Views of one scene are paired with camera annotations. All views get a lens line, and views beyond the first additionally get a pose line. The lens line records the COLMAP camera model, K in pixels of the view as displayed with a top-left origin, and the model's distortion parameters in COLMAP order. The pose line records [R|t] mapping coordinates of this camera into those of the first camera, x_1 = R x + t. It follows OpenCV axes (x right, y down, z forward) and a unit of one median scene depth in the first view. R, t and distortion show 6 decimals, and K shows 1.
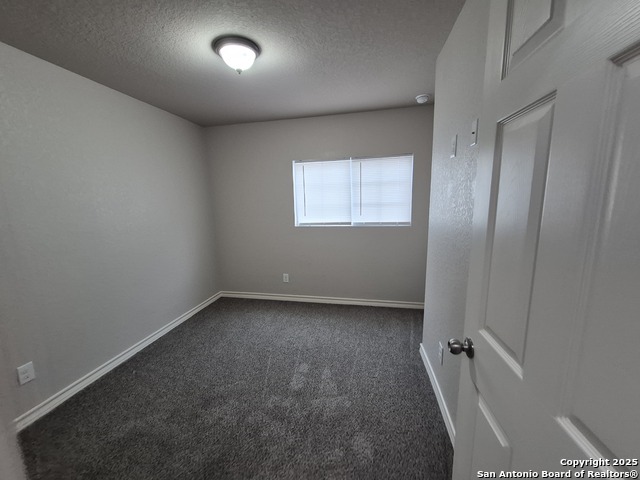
lens RADIAL K [[253.4, 0, 314.6], [0, 253.4, 242.6], [0, 0, 1]] dist [-0.002728, 0.001127]
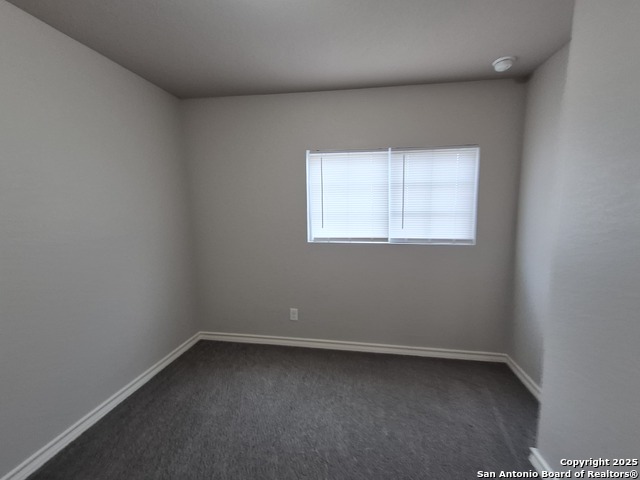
lens RADIAL K [[253.4, 0, 326.4], [0, 253.4, 237.6], [0, 0, 1]] dist [-0.002728, 0.001127]
pose [[0.997717, 0.012610, 0.066343, -0.080023], [-0.009482, 0.998838, -0.047245, -0.046872], [-0.066862, 0.046509, 0.996678, 0.304957]]
